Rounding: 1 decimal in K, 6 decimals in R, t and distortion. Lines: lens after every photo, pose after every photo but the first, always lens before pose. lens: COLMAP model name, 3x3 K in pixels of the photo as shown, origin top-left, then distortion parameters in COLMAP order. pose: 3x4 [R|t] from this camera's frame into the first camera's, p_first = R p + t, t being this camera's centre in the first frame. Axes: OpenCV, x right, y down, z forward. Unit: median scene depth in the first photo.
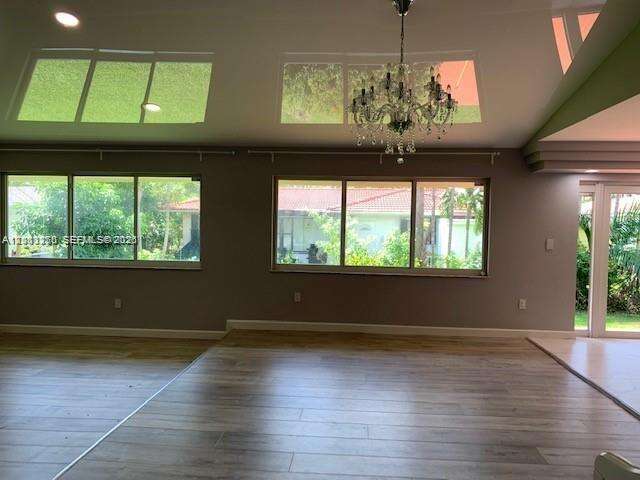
lens RADIAL K [[500.3, 0, 318.2], [0, 500.3, 237.6], [0, 0, 1]] dist [0.039441, -0.061945]
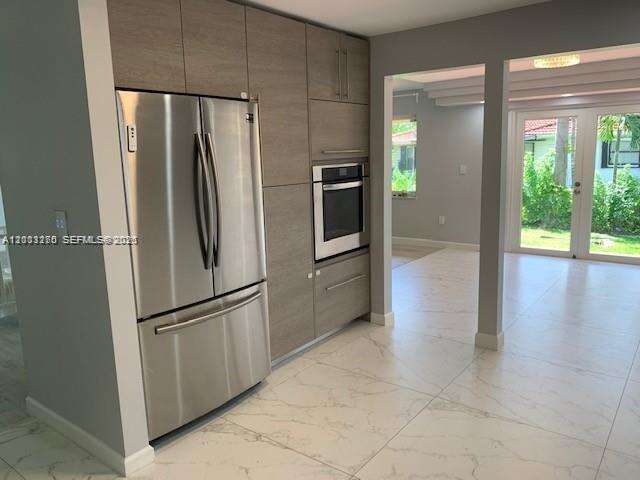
lens RADIAL K [[500.3, 0, 318.2], [0, 500.3, 237.6], [0, 0, 1]] dist [0.039441, -0.061945]
pose [[0.827273, 0.049387, -0.559625, 0.796238], [0.032638, 0.990221, 0.135635, 0.000717], [0.560852, -0.130472, 0.817571, -0.137374]]
